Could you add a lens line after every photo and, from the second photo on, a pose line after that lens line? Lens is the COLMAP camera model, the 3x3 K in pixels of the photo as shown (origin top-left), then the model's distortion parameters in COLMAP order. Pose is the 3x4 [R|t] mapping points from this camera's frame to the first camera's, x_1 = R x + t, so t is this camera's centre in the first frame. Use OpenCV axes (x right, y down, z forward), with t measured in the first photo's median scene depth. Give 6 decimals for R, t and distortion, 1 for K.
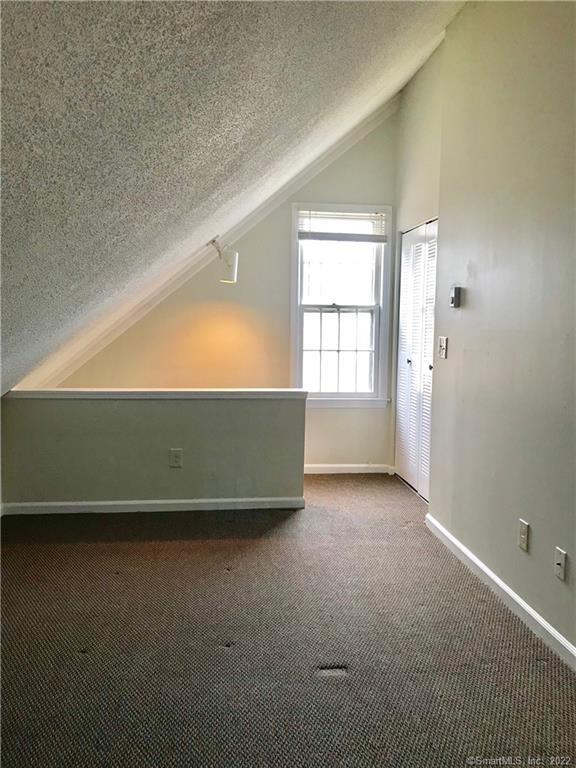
lens RADIAL K [[615.2, 0, 286.5], [0, 615.2, 380.1], [0, 0, 1]] dist [0.099346, -0.114766]
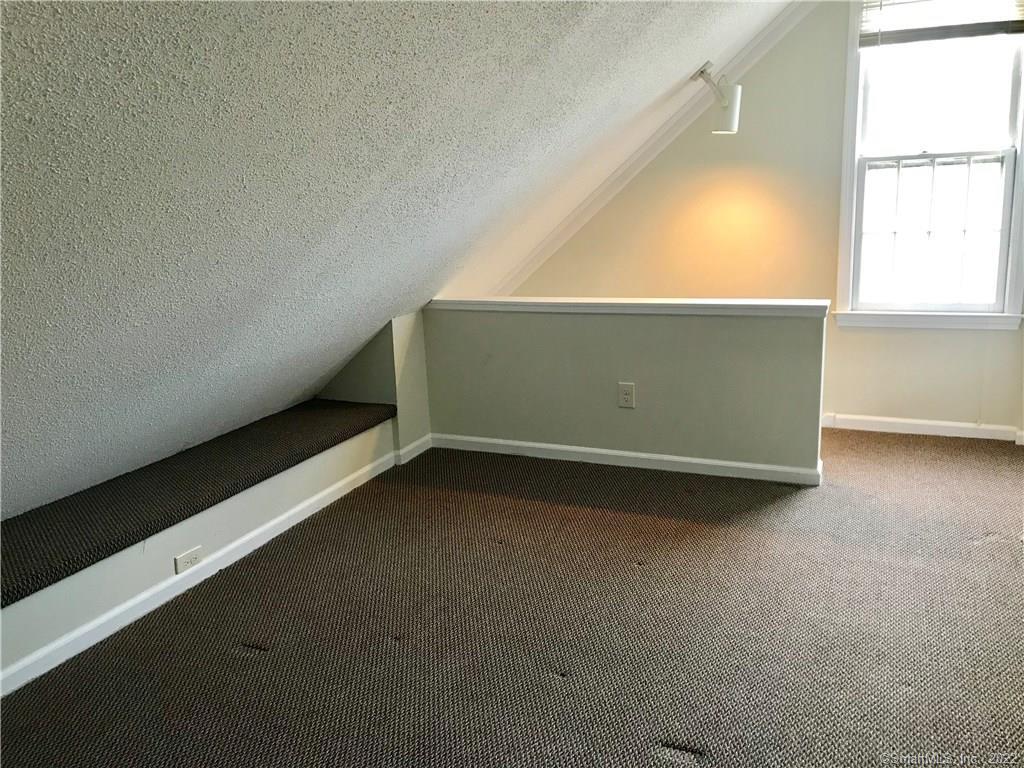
lens RADIAL K [[820.2, 0, 512.6], [0, 820.2, 368.2], [0, 0, 1]] dist [0.099346, -0.114766]
pose [[0.866368, 0.051629, -0.496730, 0.163035], [0.008116, 0.993055, 0.117373, -0.016735], [0.499340, -0.105720, 0.859932, 0.104395]]
